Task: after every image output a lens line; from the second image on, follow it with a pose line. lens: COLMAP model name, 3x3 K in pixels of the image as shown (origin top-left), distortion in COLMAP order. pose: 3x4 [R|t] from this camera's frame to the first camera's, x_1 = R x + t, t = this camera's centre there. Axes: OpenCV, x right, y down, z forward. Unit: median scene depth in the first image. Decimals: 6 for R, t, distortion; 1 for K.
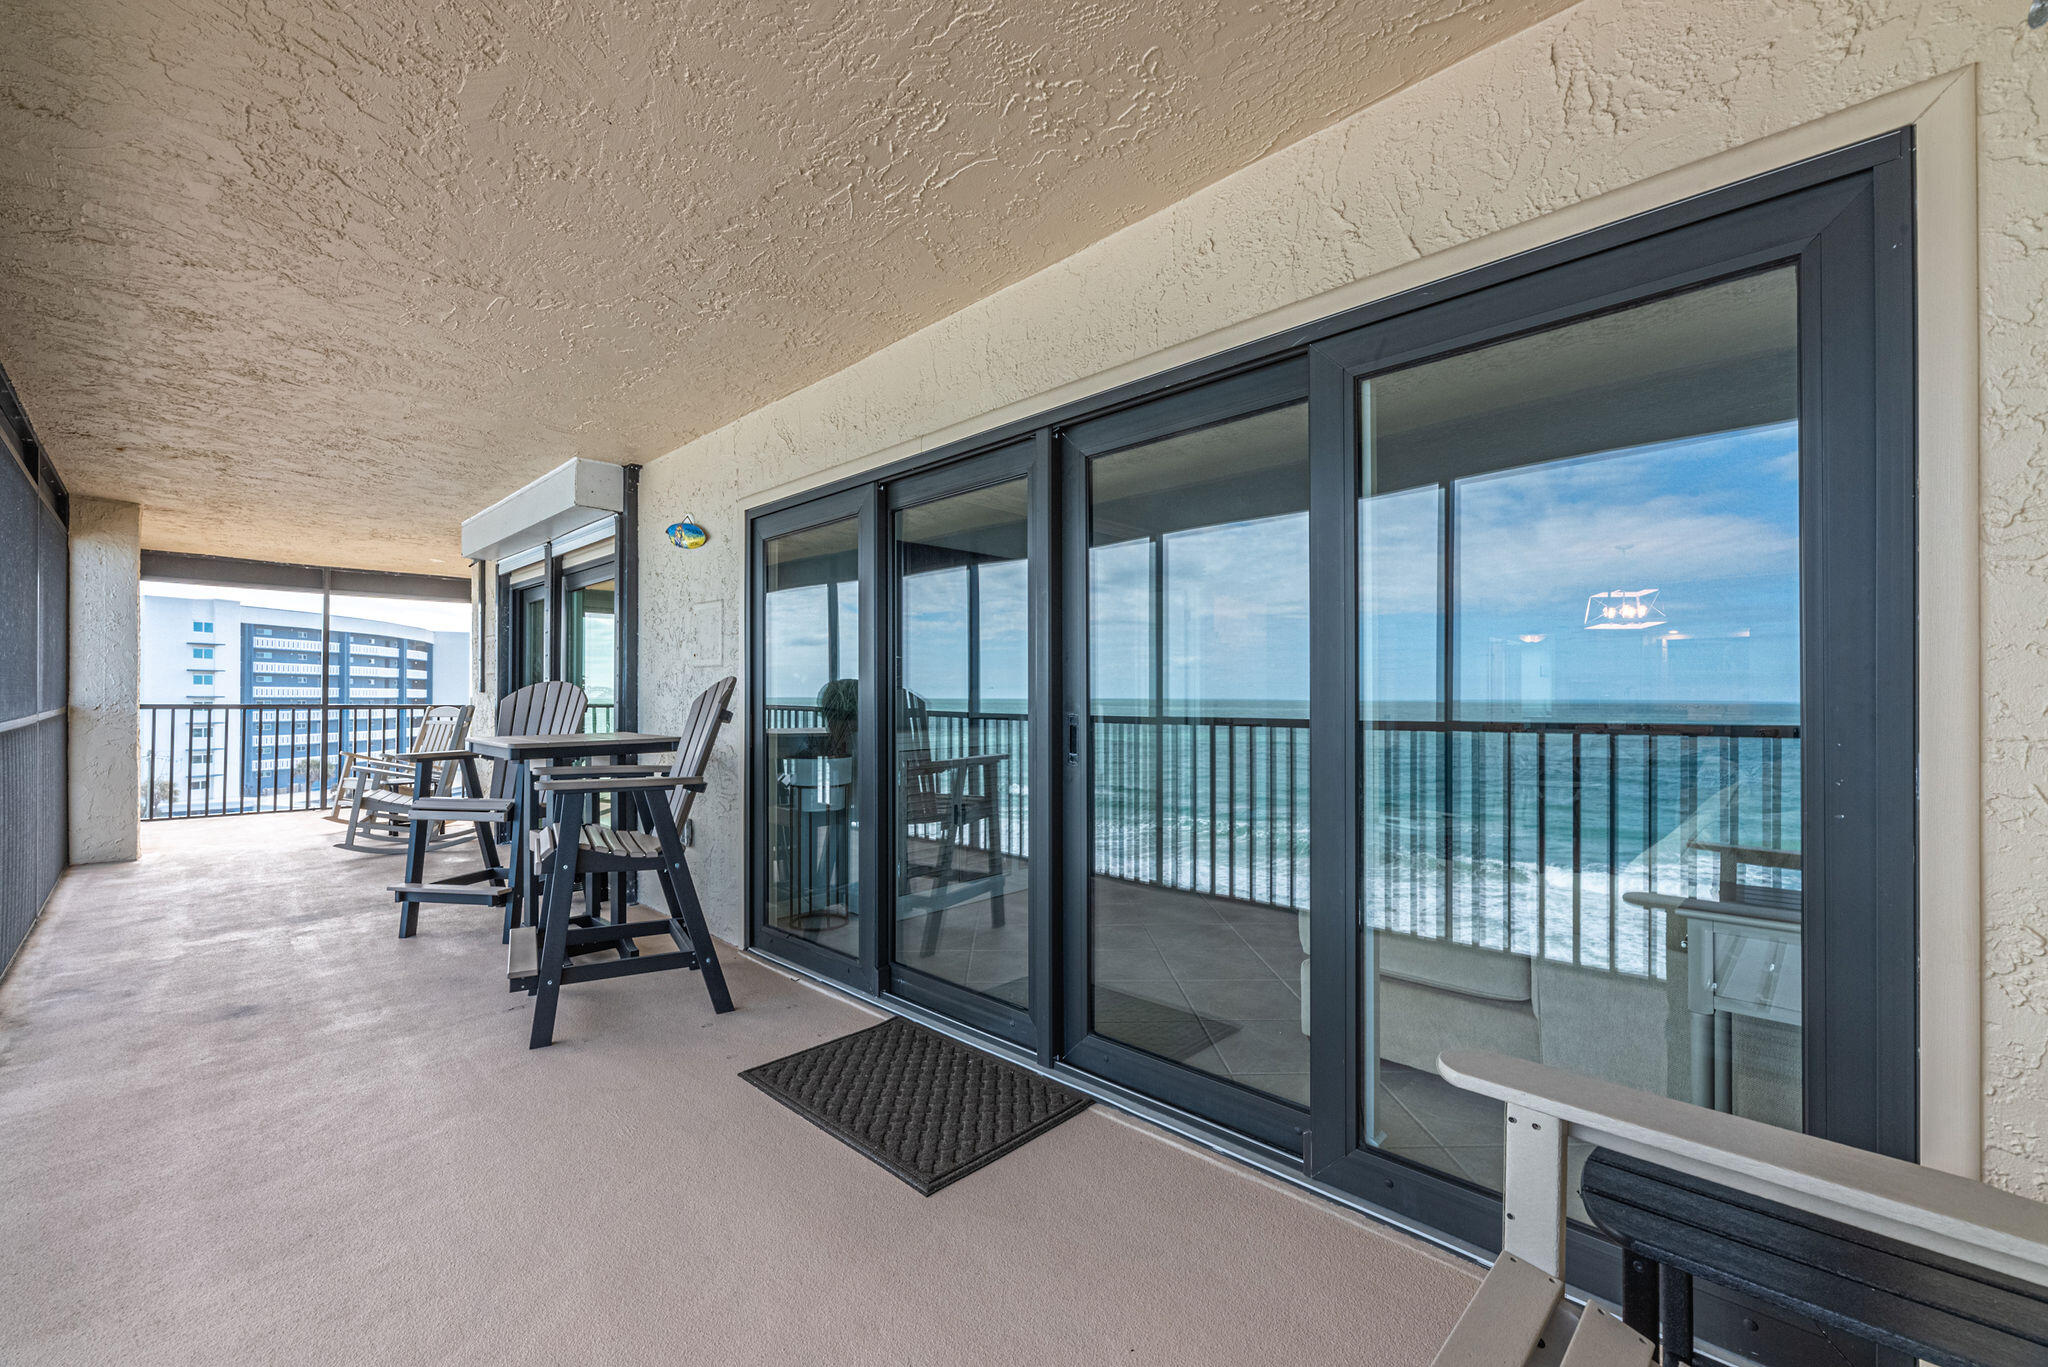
lens RADIAL K [[825.5, 0, 1010.1], [0, 825.5, 692.7], [0, 0, 1]] dist [-0.003913, -0.000415]
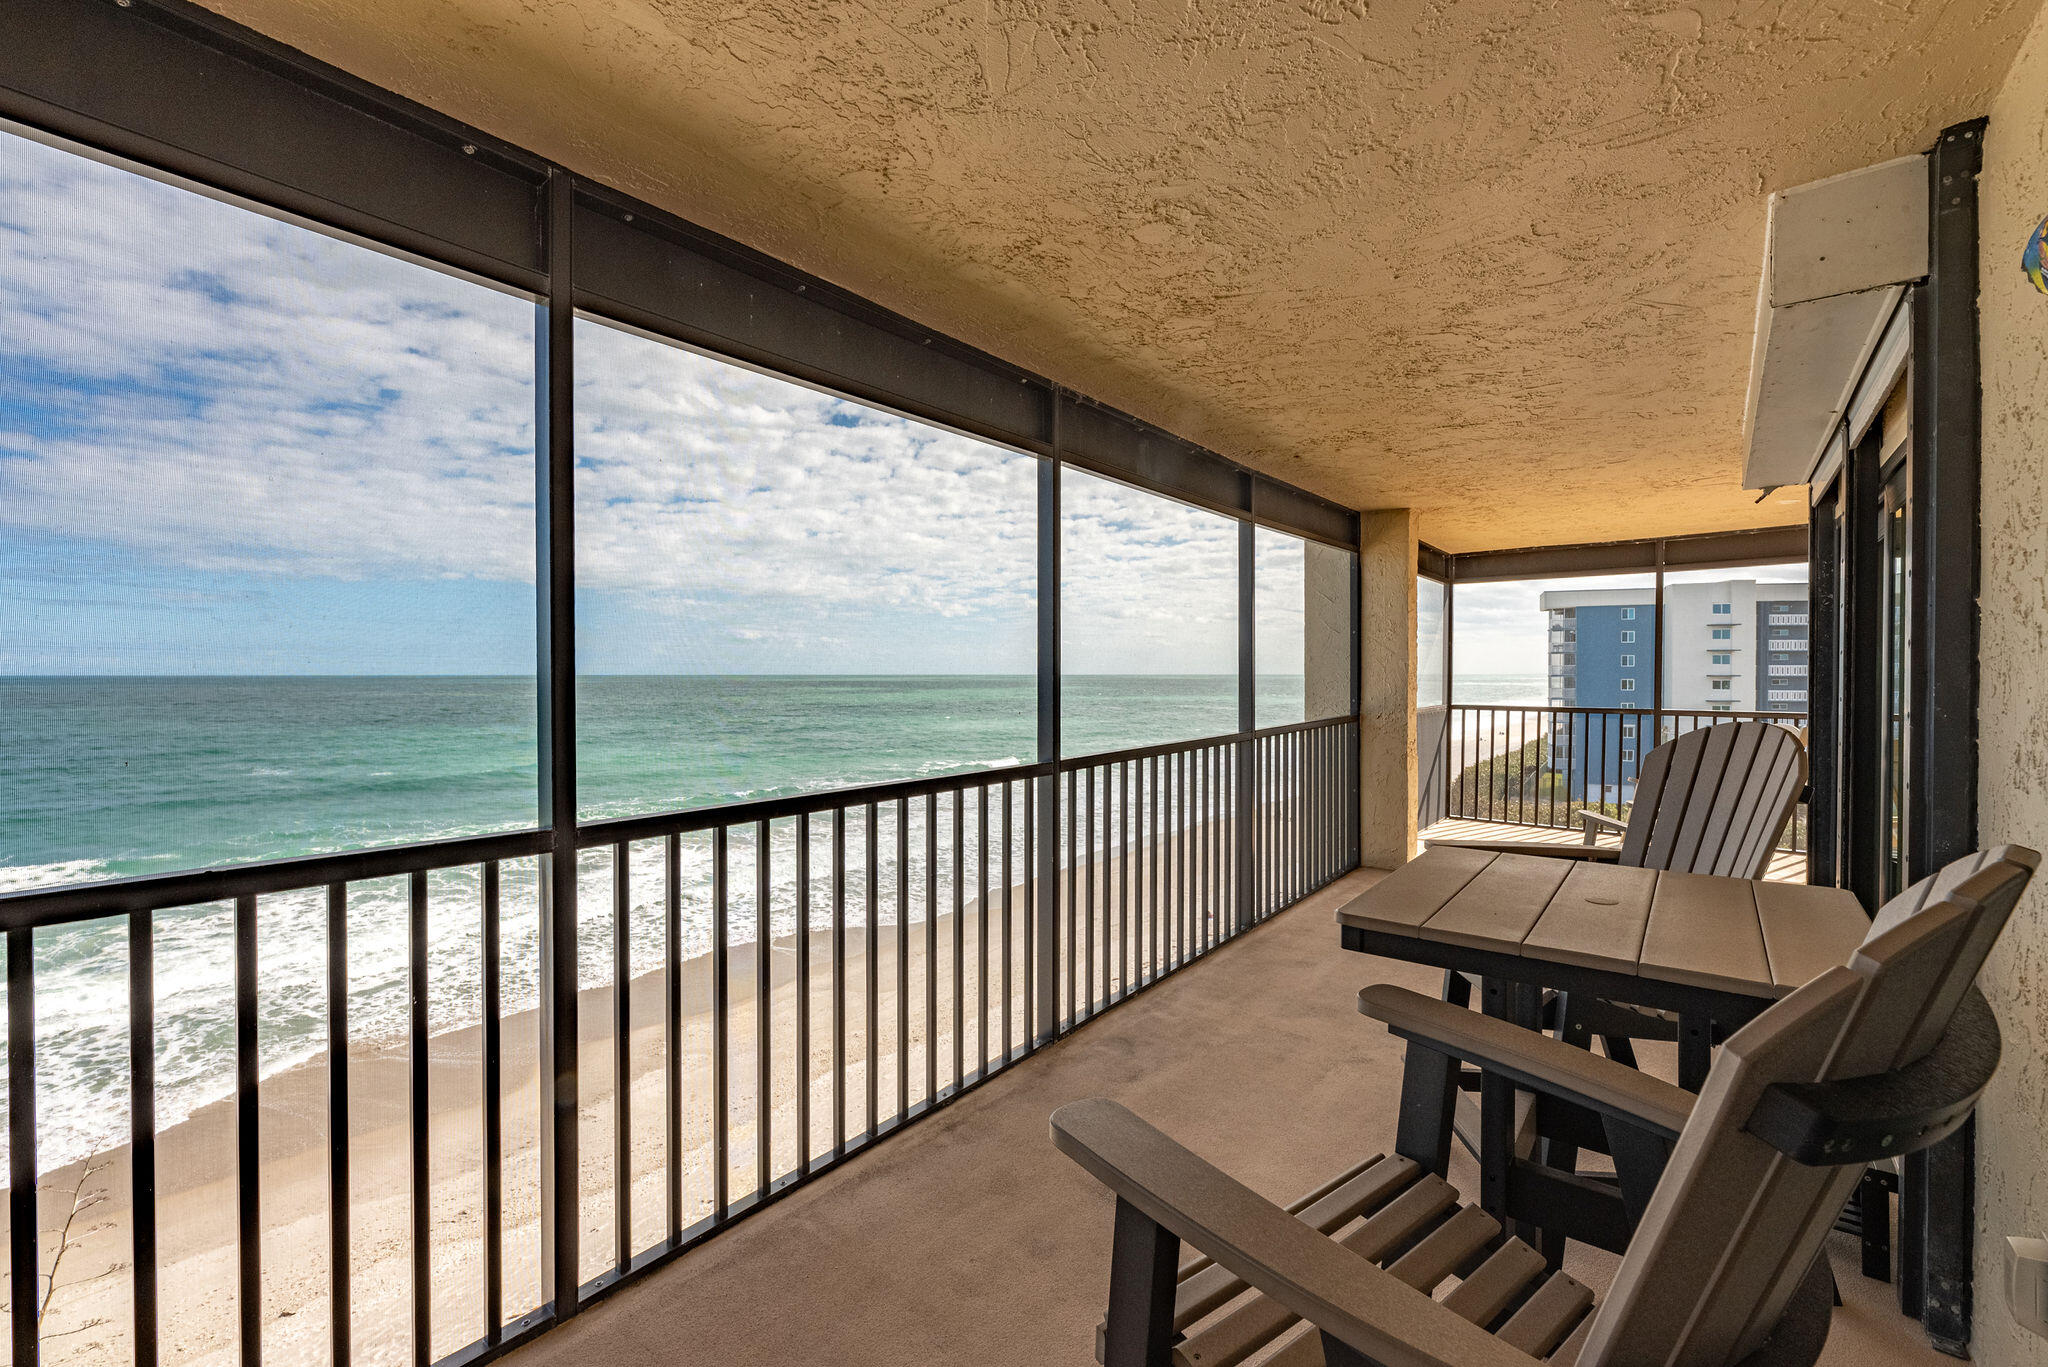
lens RADIAL K [[825.5, 0, 1022.0], [0, 825.5, 665.6], [0, 0, 1]] dist [-0.003913, -0.000415]
pose [[0.079200, -0.007076, -0.996834, -0.122650], [0.002344, 0.999973, -0.006912, -0.037786], [0.996856, -0.001789, 0.079214, 0.474570]]
